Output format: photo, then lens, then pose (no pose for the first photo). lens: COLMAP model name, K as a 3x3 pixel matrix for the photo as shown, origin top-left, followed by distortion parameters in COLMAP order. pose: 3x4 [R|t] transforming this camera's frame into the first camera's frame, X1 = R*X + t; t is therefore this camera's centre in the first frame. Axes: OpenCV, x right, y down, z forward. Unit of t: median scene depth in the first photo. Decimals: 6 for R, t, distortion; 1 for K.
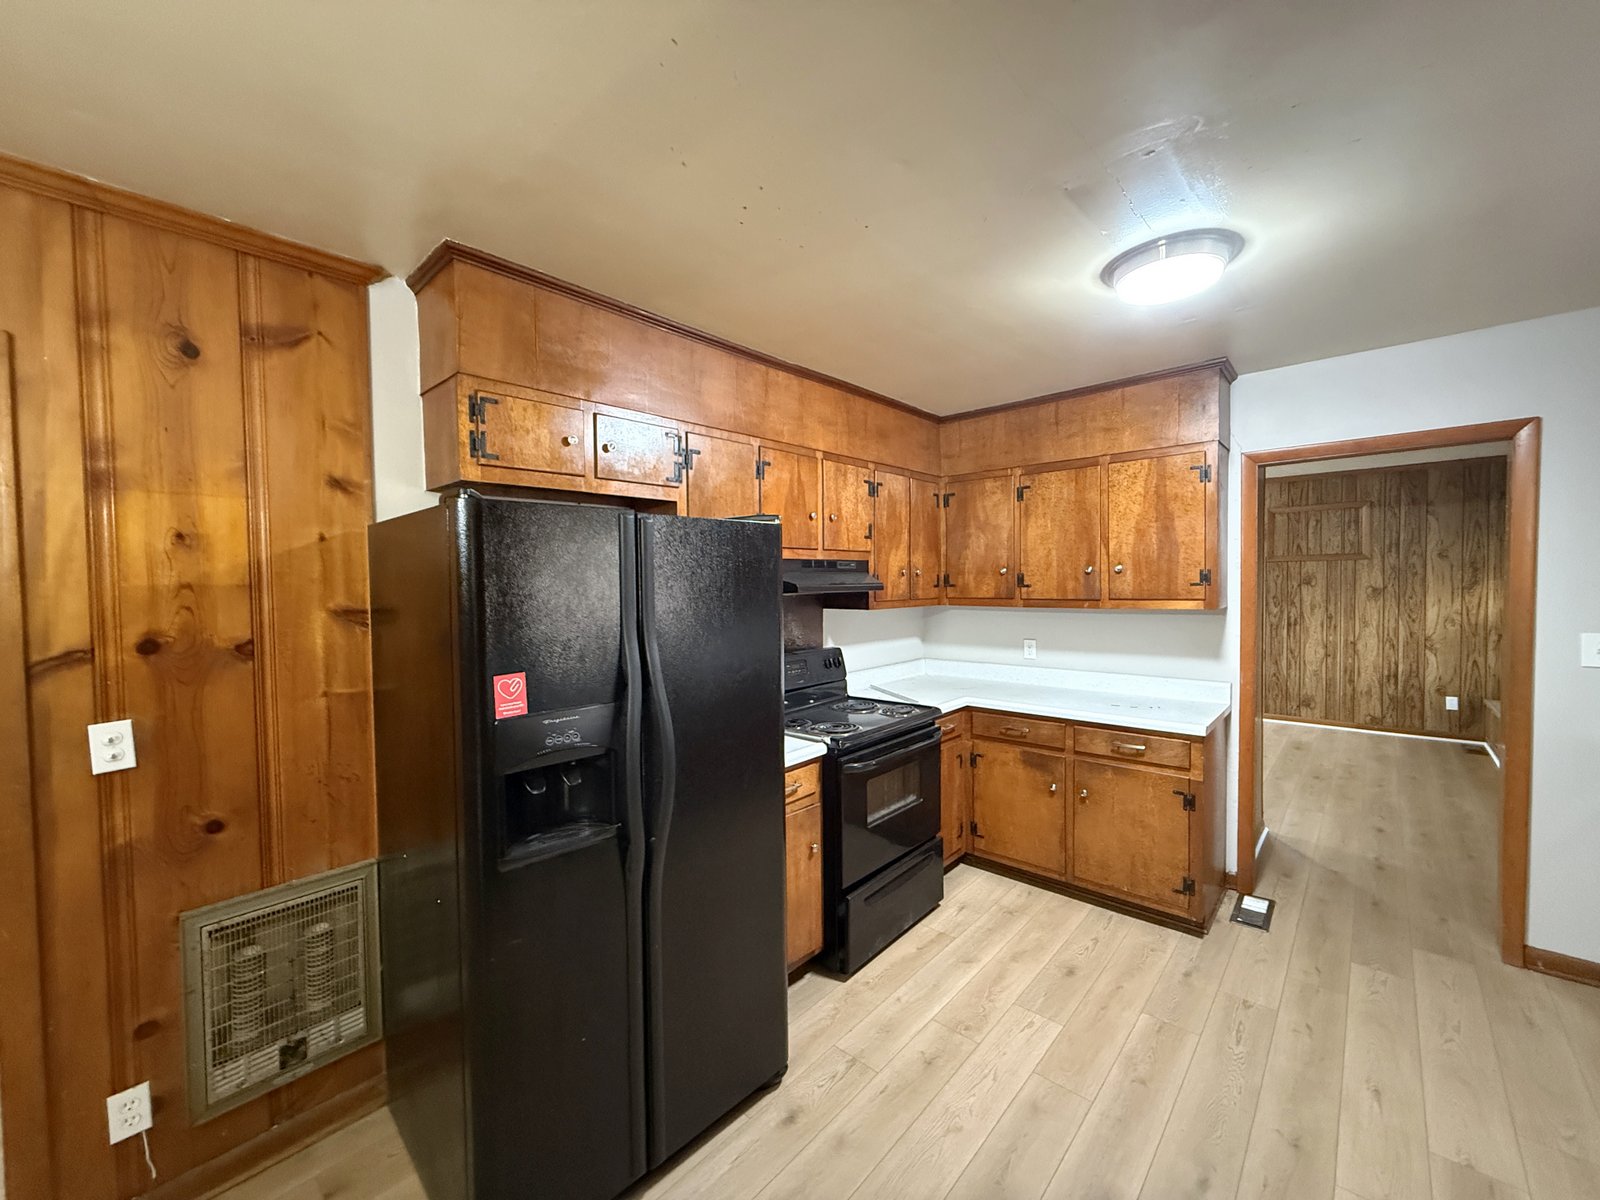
lens RADIAL K [[633.6, 0, 795.7], [0, 633.6, 601.4], [0, 0, 1]] dist [0.000289, 0.000004]
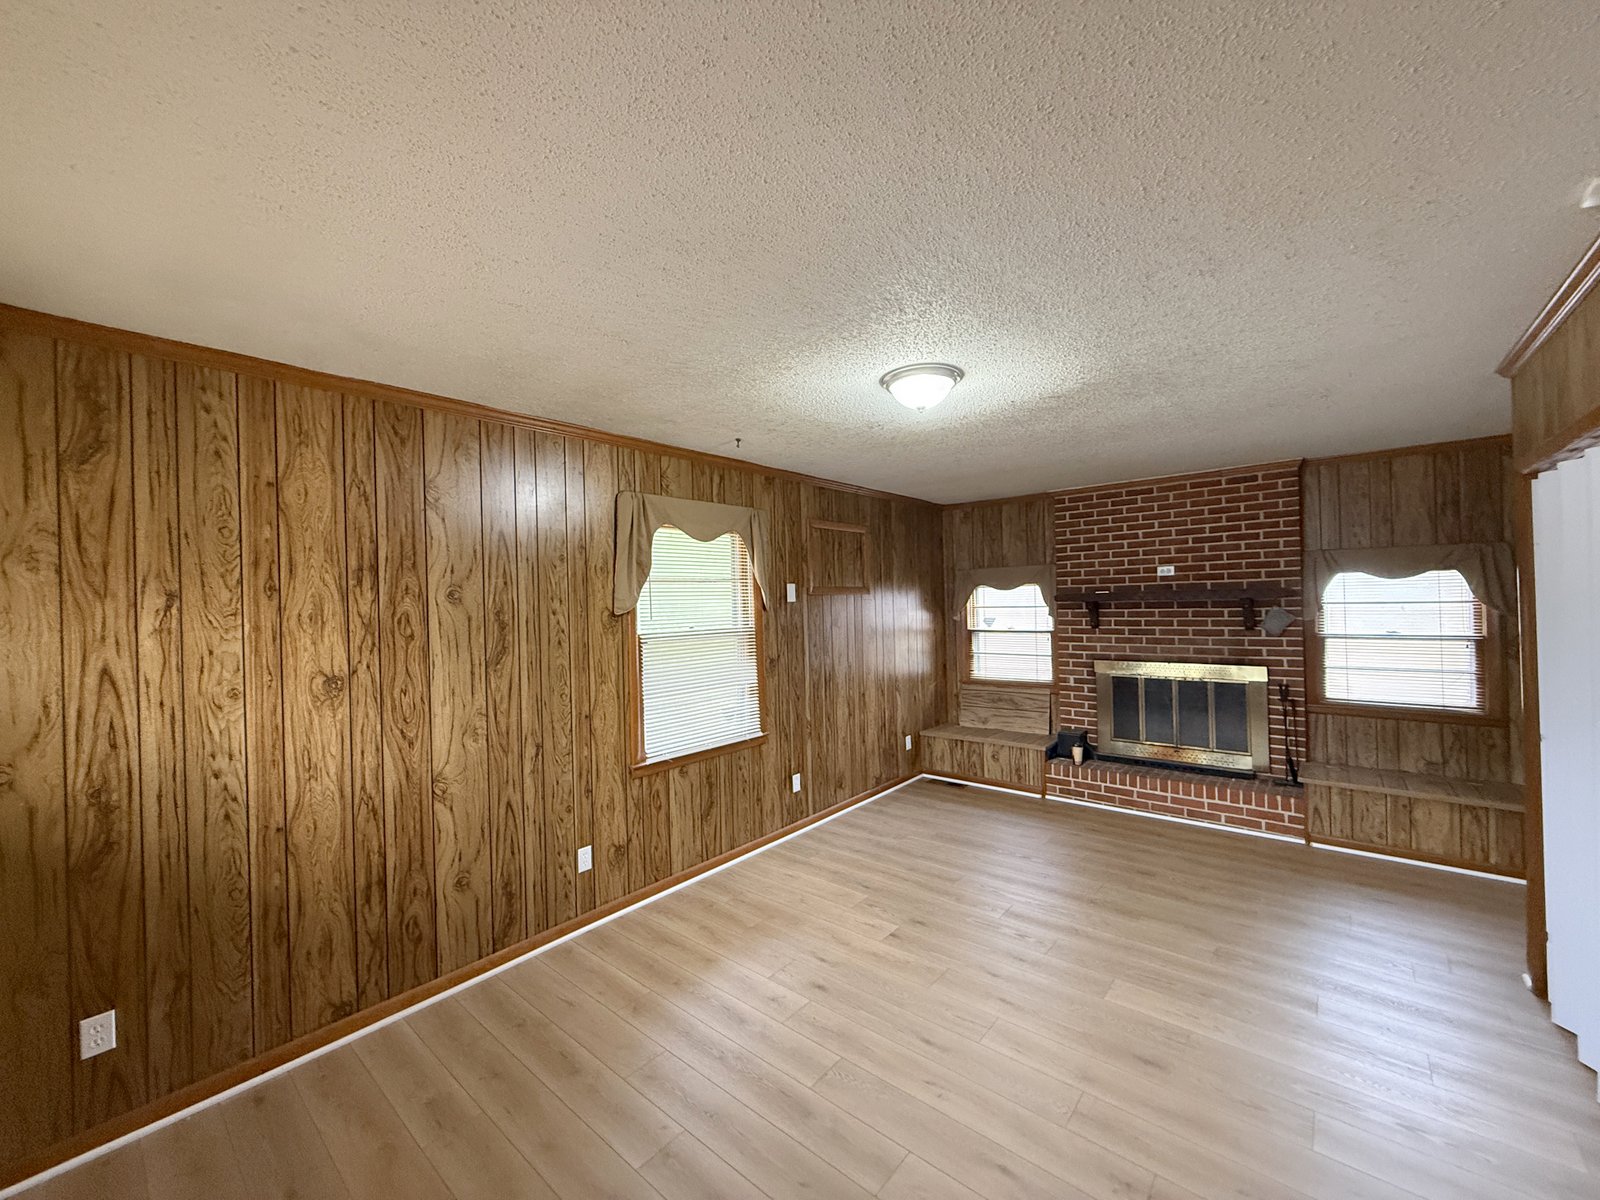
lens RADIAL K [[650.6, 0, 800.0], [0, 650.6, 600.0], [0, 0, 1]] dist [0.002571, 0.000104]
pose [[-0.043350, 0.018851, 0.998882, 0.073363], [0.059513, 0.998095, -0.016254, -0.098977], [-0.997286, 0.058742, -0.044389, 2.261337]]
